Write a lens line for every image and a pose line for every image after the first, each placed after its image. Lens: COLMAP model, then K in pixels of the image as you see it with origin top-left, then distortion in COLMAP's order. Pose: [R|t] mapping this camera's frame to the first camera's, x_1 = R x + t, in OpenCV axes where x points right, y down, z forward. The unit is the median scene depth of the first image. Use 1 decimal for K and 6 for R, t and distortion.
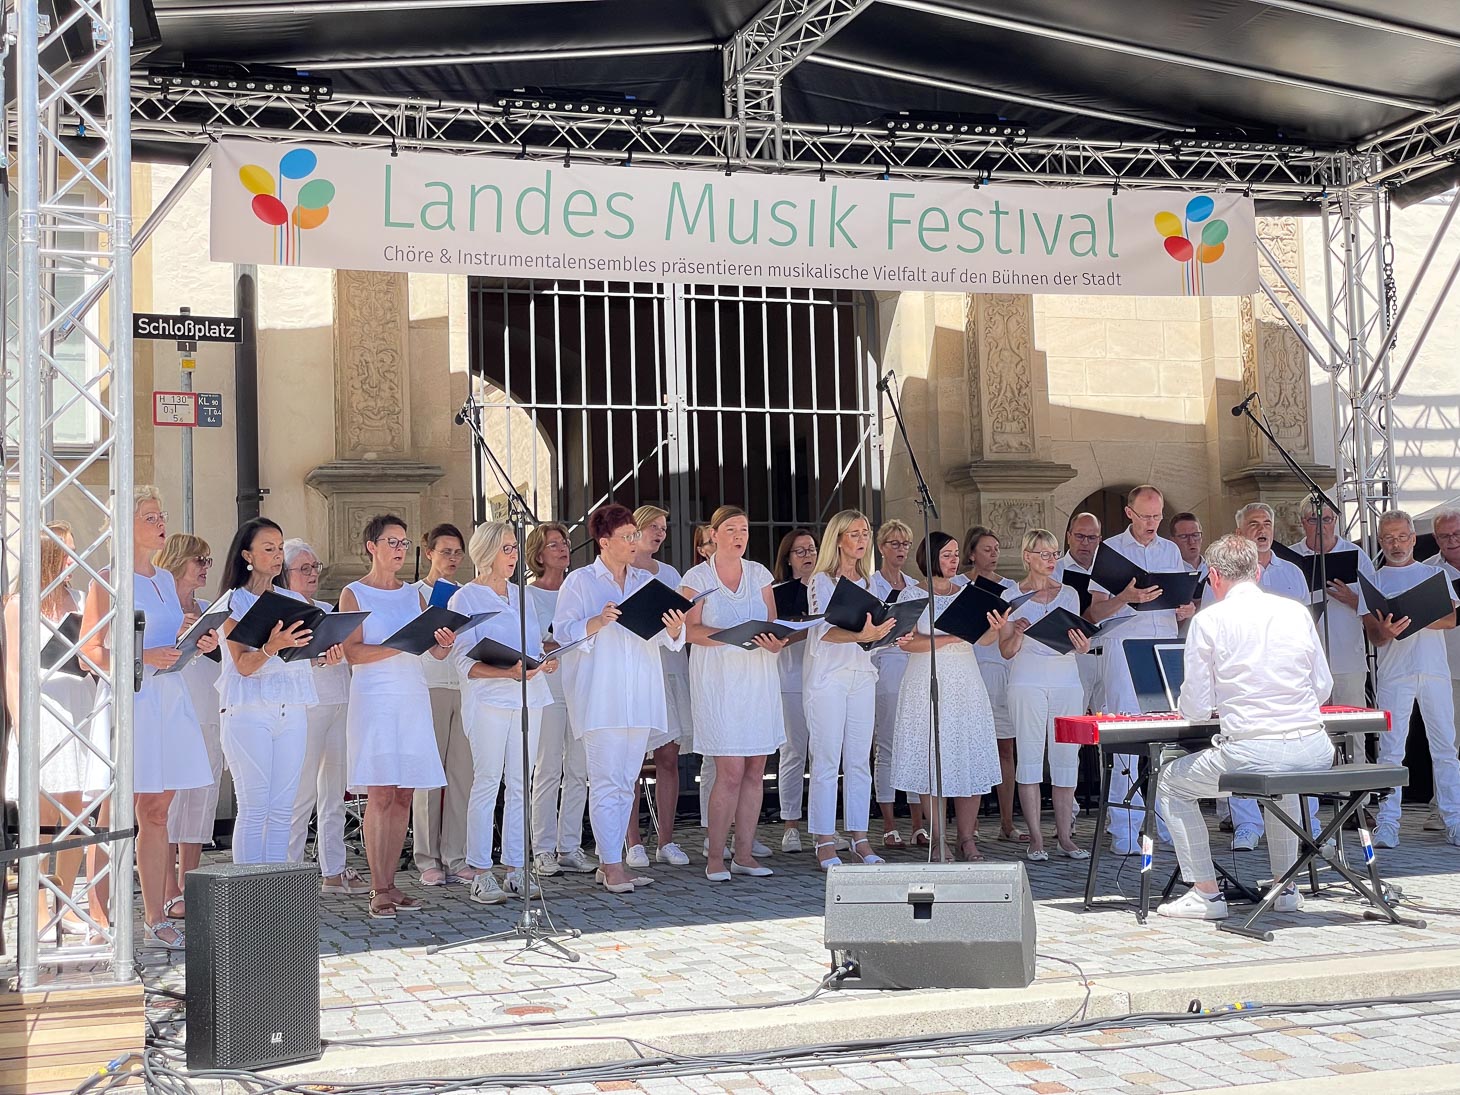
lens RADIAL K [[2238.9, 0, 729.5], [0, 2238.9, 552.4], [0, 0, 1]] dist [-0.078119, 0.000000]
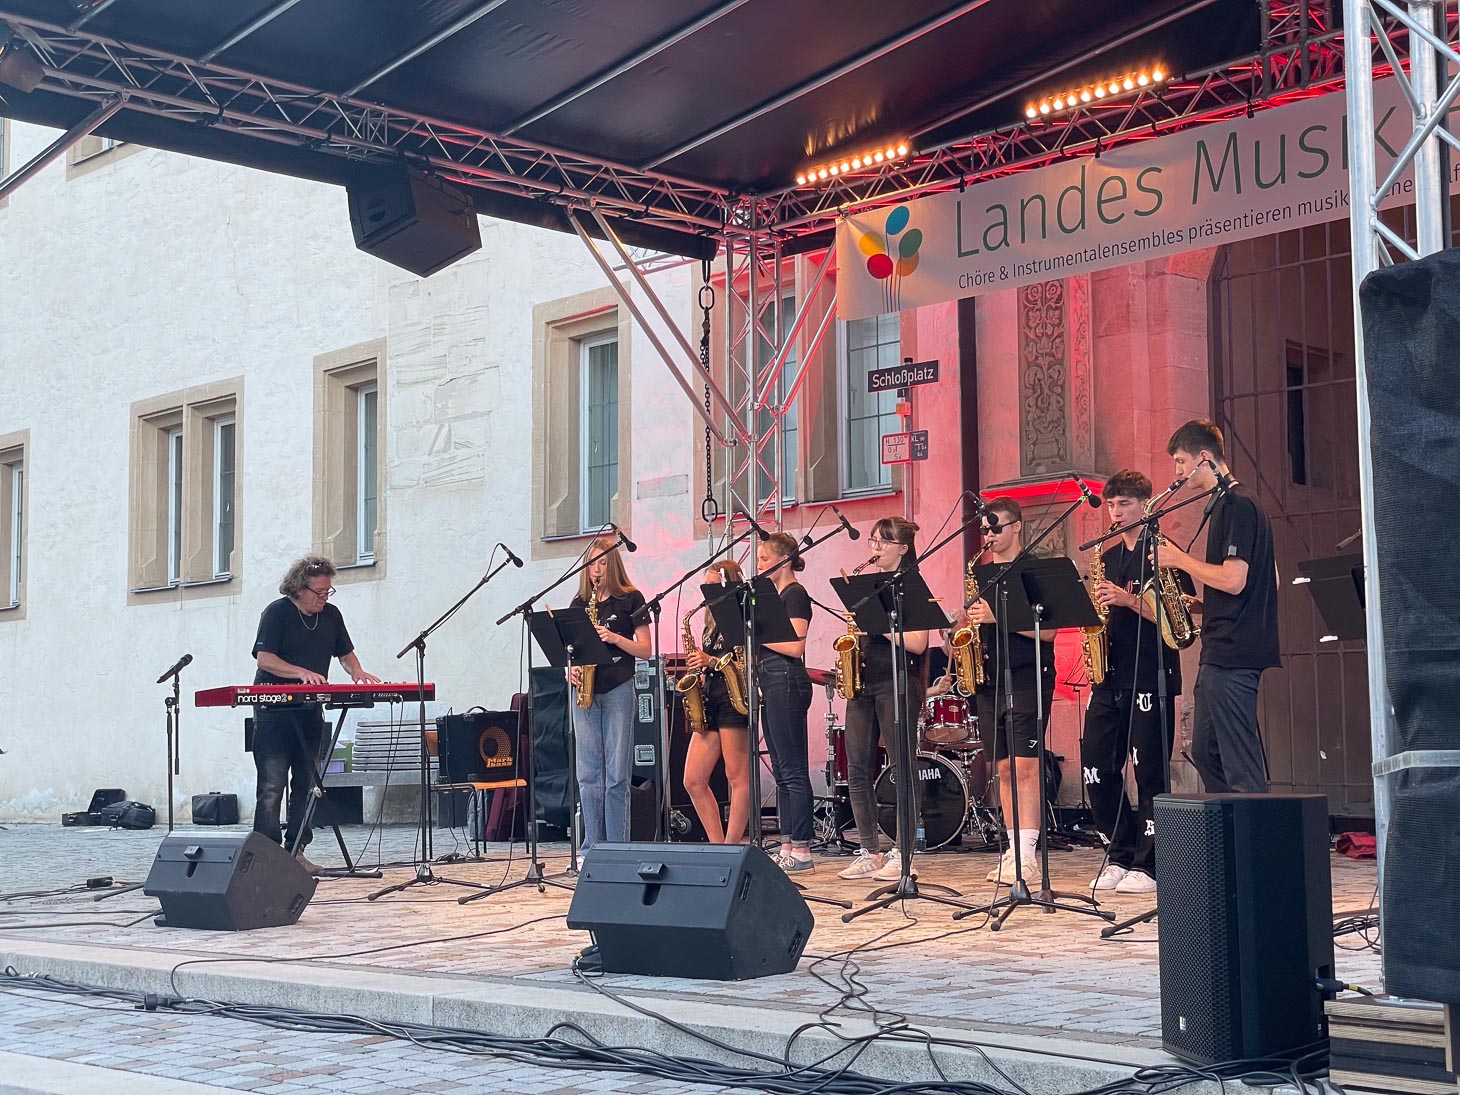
lens RADIAL K [[2238.9, 0, 731.8], [0, 2238.9, 544.8], [0, 0, 1]] dist [-0.078119, 0.000000]
pose [[0.373258, -0.075062, -0.924686, 0.770482], [0.054291, 0.996781, -0.058999, 0.047705], [0.926138, -0.028180, 0.376132, 0.480541]]
